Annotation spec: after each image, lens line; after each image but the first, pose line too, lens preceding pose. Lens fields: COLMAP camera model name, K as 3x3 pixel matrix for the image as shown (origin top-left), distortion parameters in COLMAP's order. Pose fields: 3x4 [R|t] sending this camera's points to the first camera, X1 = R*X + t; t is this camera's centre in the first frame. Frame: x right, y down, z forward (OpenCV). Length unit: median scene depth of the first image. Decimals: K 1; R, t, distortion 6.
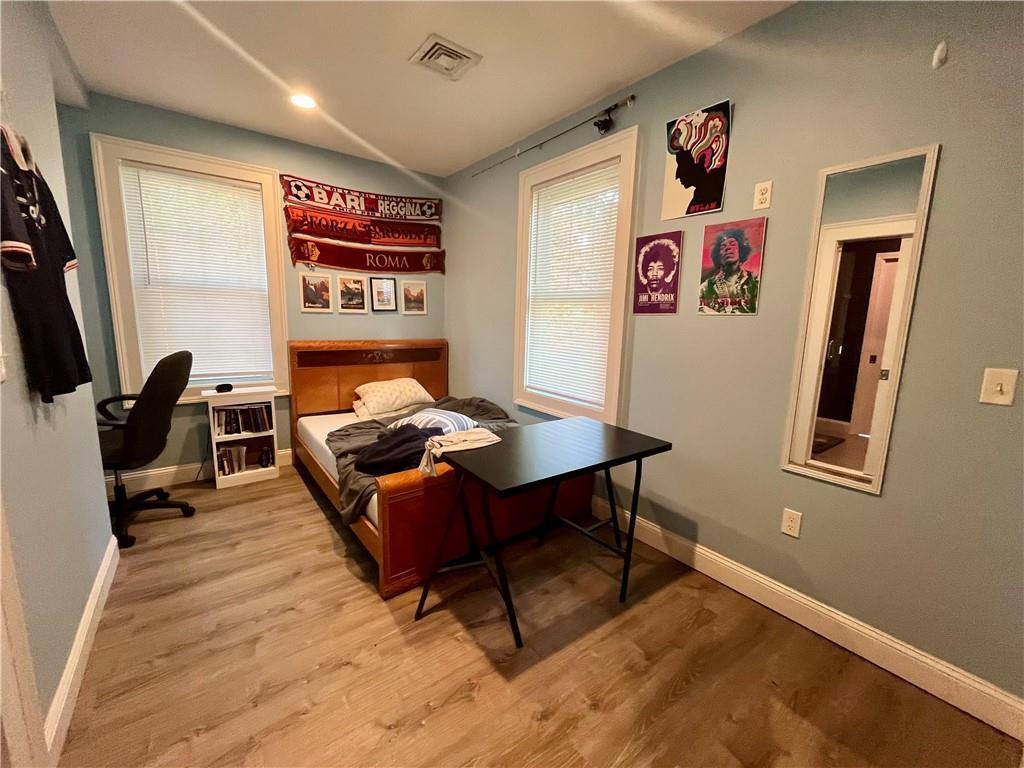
lens RADIAL K [[419.3, 0, 509.7], [0, 419.3, 385.4], [0, 0, 1]] dist [-0.001850, 0.000166]
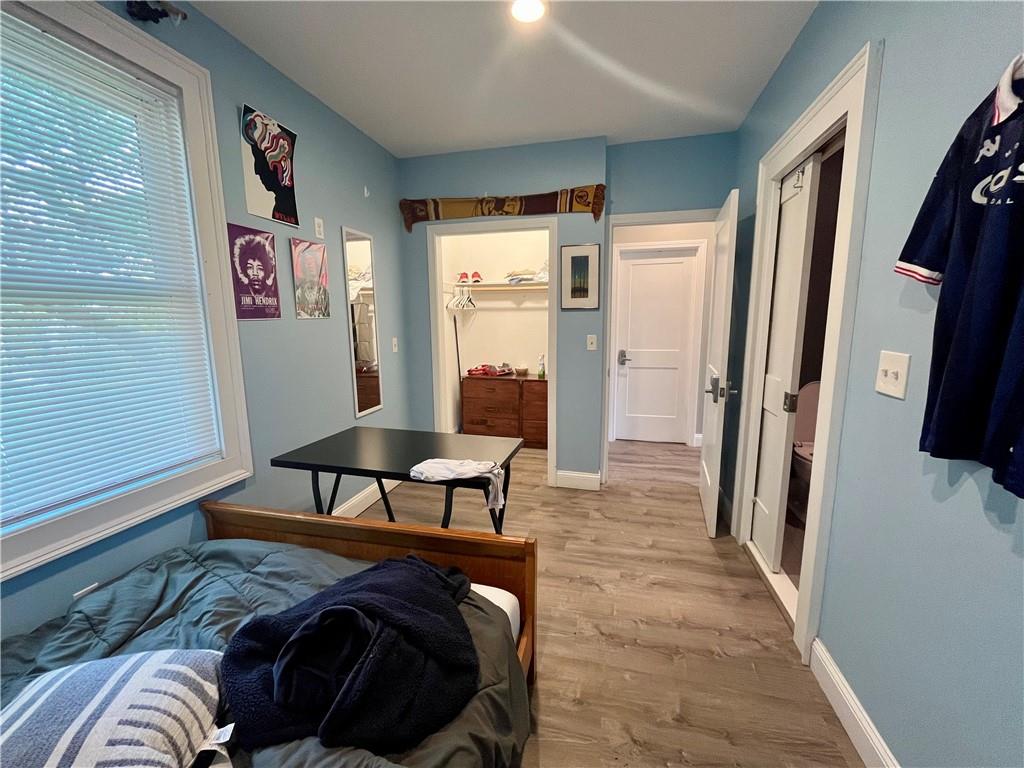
lens RADIAL K [[419.3, 0, 509.7], [0, 419.3, 382.3], [0, 0, 1]] dist [-0.001850, 0.000166]
pose [[-0.635309, -0.141664, 0.759154, -0.736076], [0.114174, 0.954998, 0.273759, -0.242903], [-0.763772, 0.260597, -0.590544, 1.247974]]
